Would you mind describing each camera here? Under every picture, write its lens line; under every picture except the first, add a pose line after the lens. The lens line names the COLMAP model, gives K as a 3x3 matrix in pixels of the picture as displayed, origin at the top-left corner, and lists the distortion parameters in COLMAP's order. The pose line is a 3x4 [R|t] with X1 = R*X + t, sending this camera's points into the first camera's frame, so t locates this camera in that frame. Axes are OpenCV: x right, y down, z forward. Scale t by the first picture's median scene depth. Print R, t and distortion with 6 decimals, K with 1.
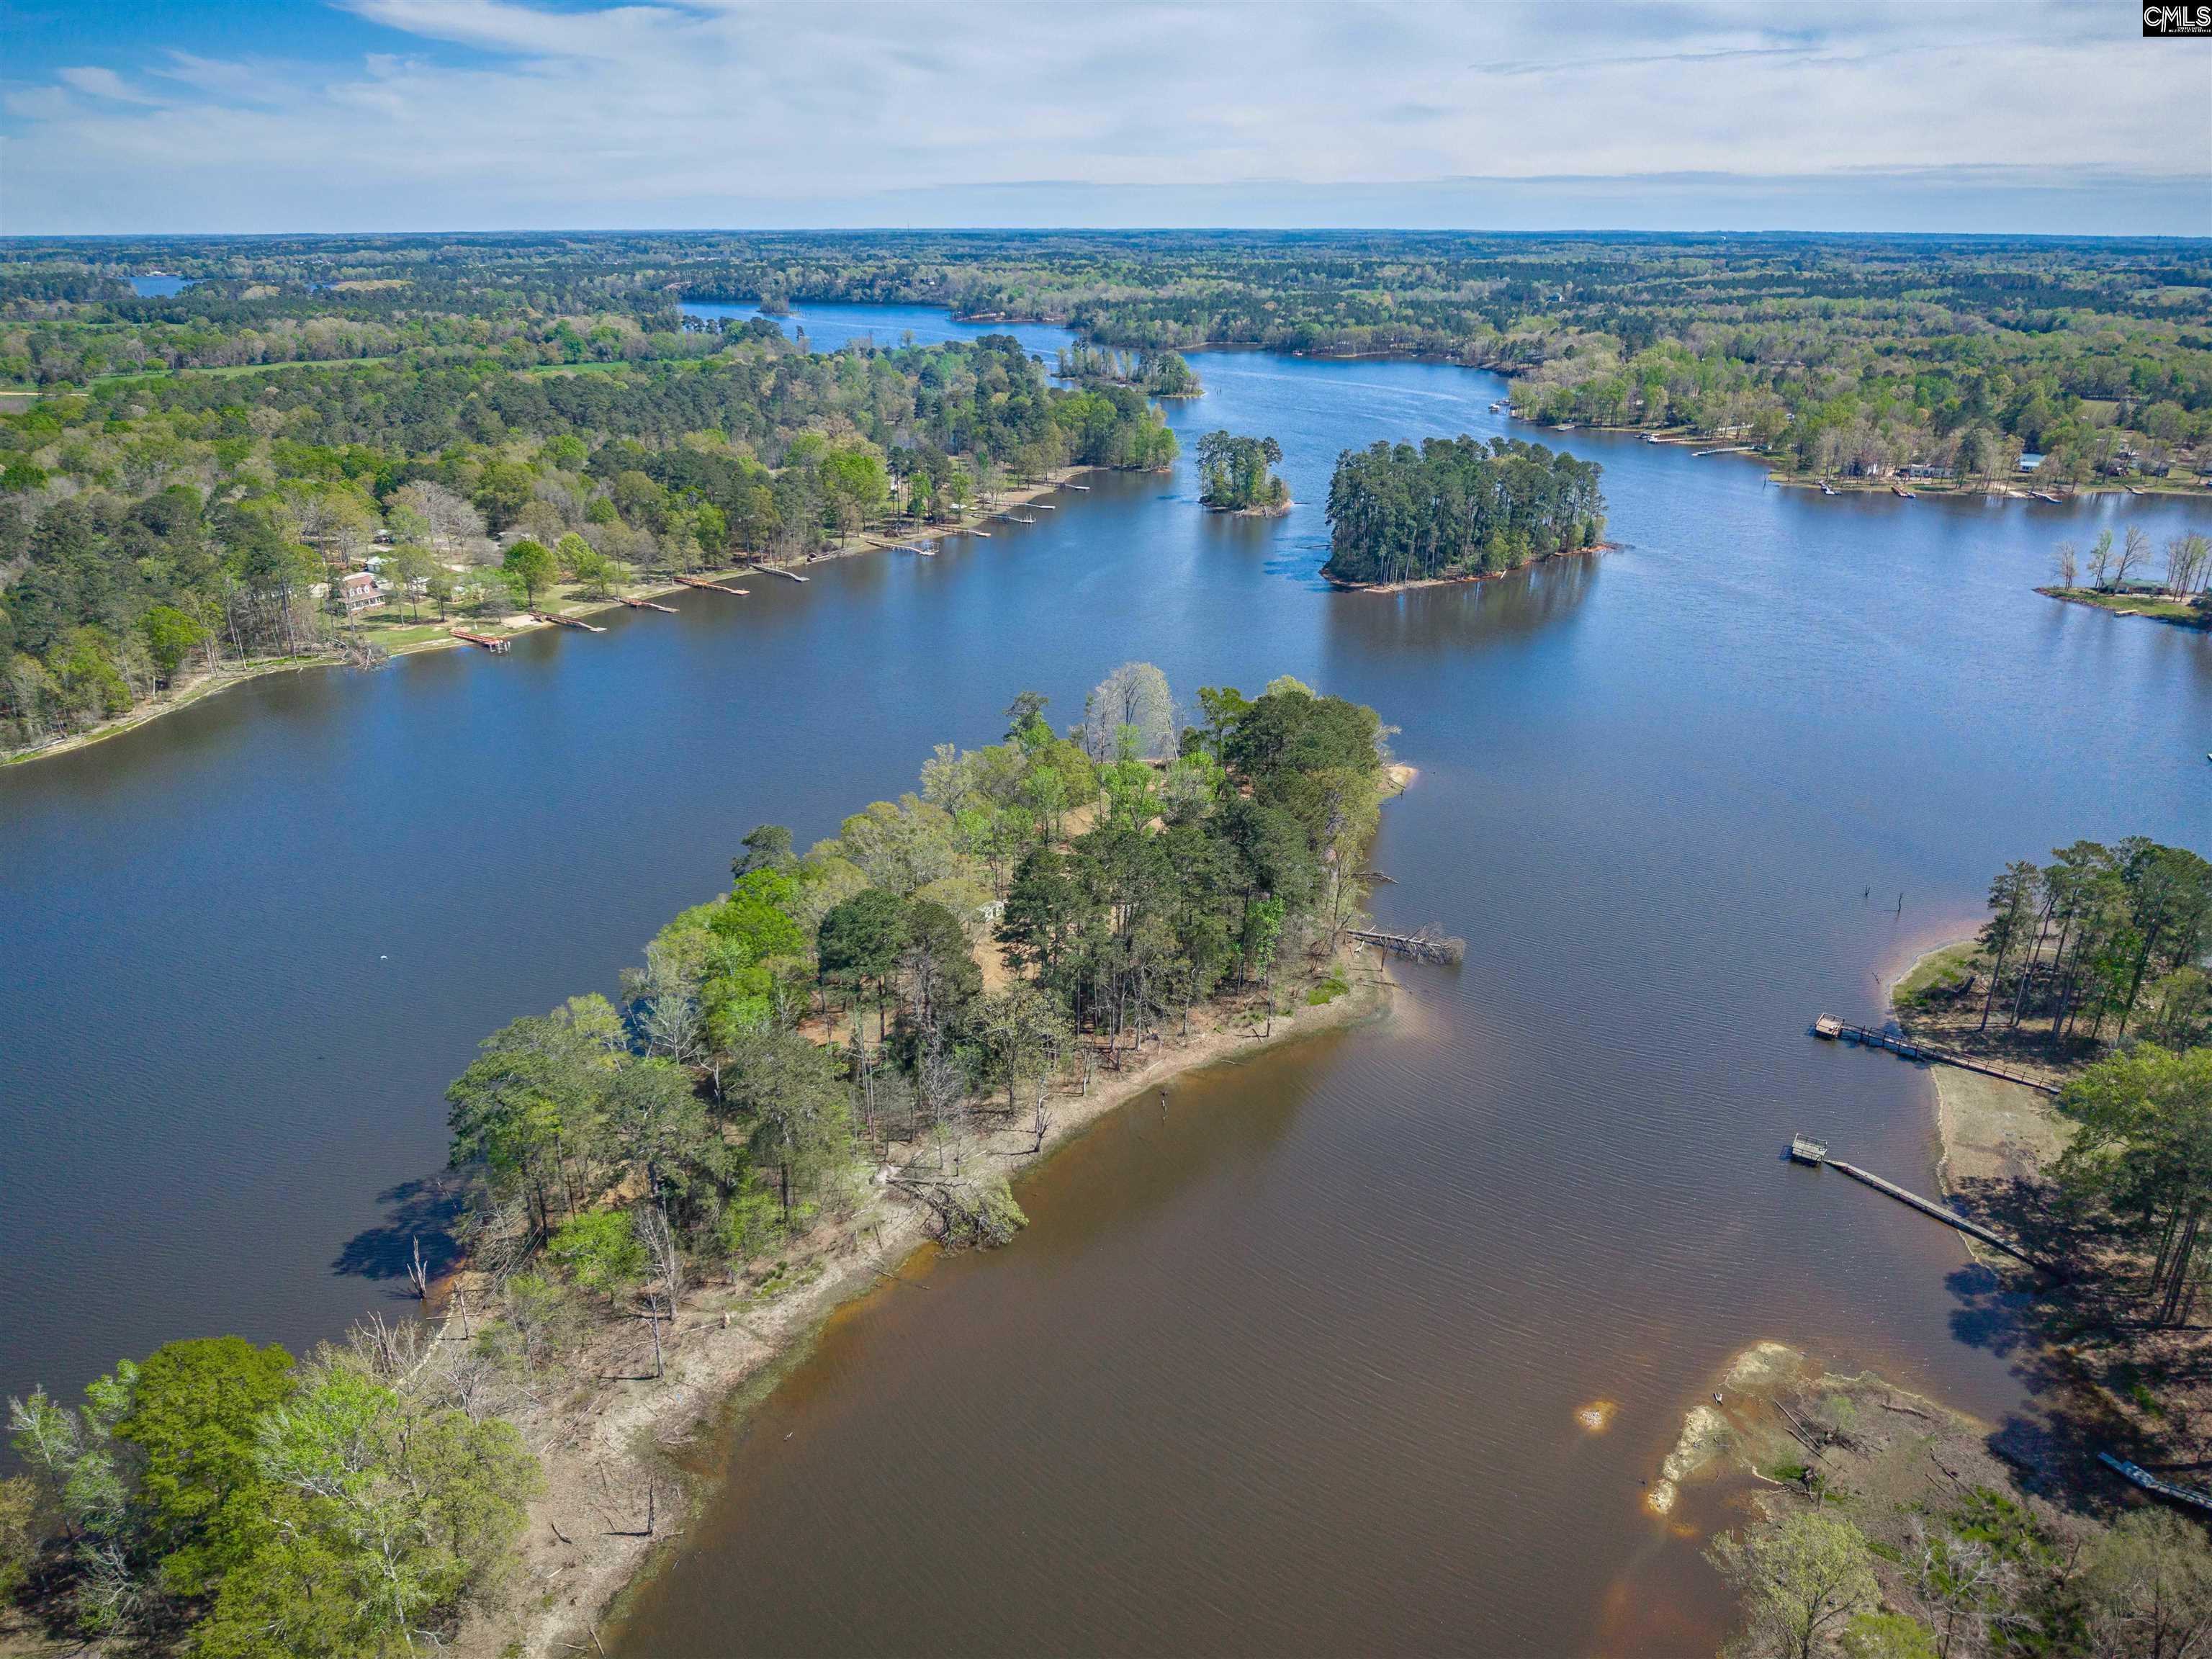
lens RADIAL K [[1519.9, 0, 1108.1], [0, 1519.9, 843.4], [0, 0, 1]] dist [-0.020734, -0.012441]
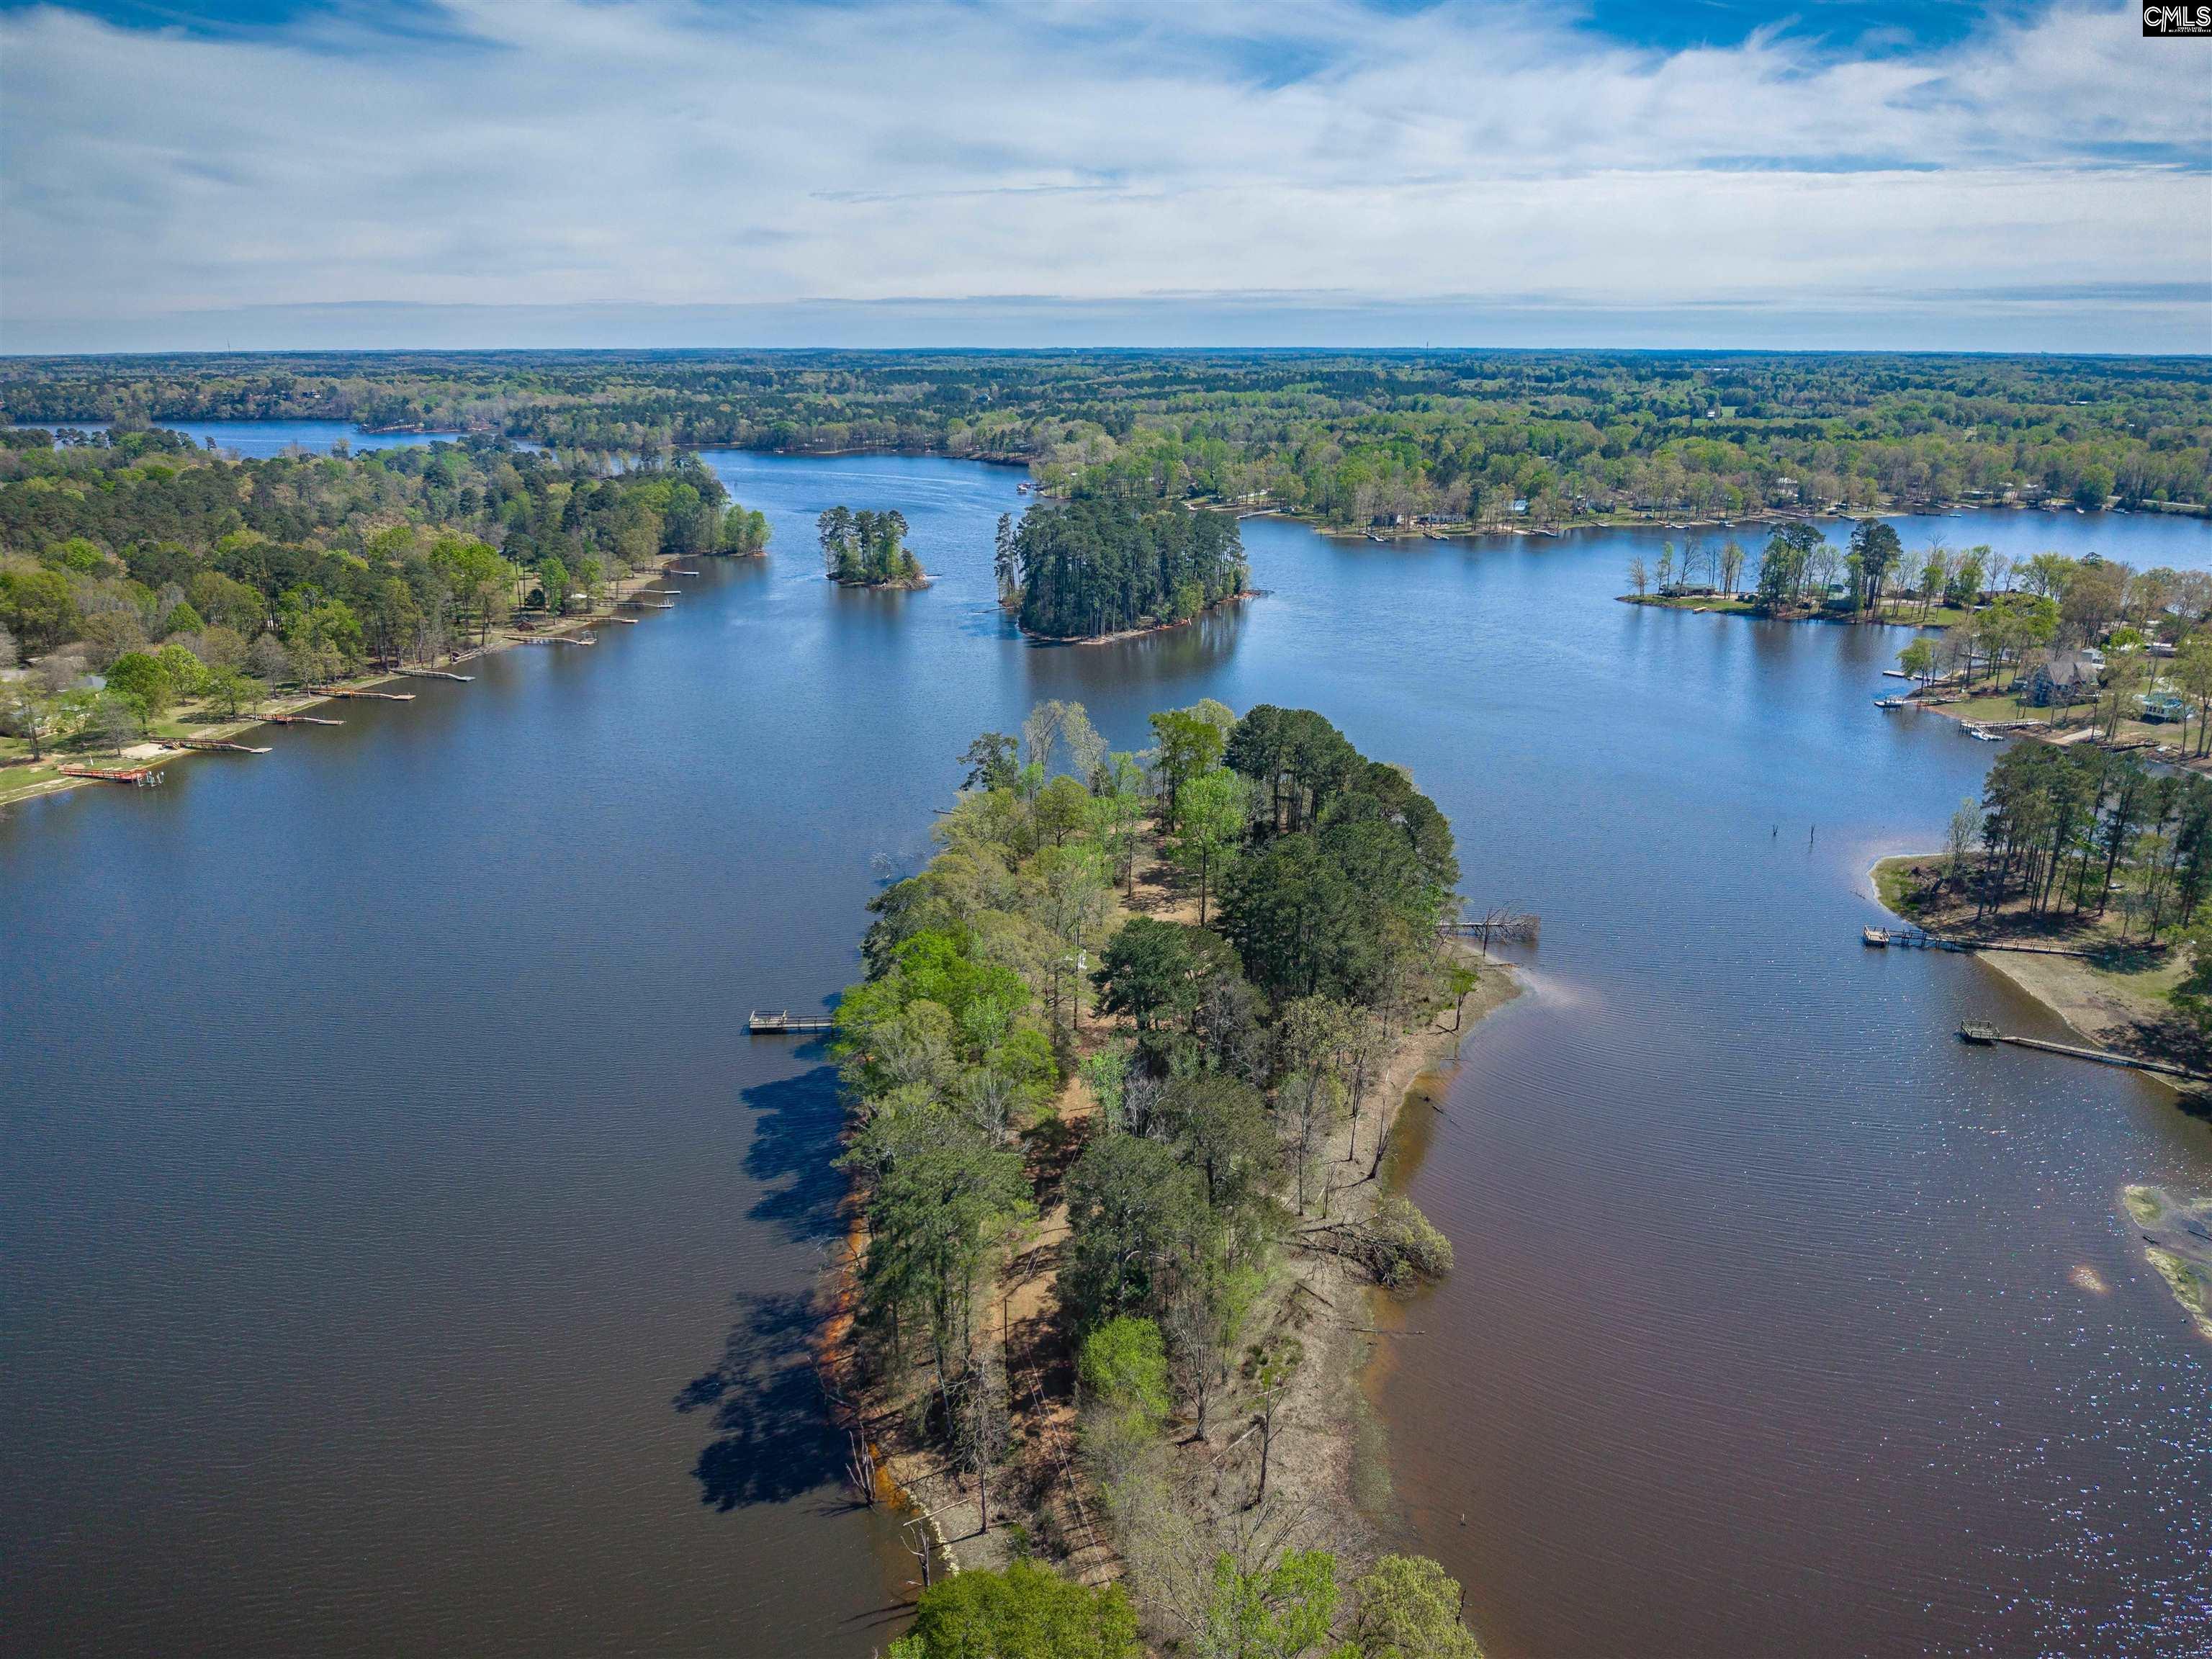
lens RADIAL K [[1519.9, 0, 1112.0], [0, 1519.9, 813.0], [0, 0, 1]] dist [-0.020734, -0.012441]
pose [[0.921871, -0.113157, 0.370607, -0.136077], [0.145303, 0.987572, -0.059900, 0.005195], [-0.359223, 0.109071, 0.926856, 0.051356]]
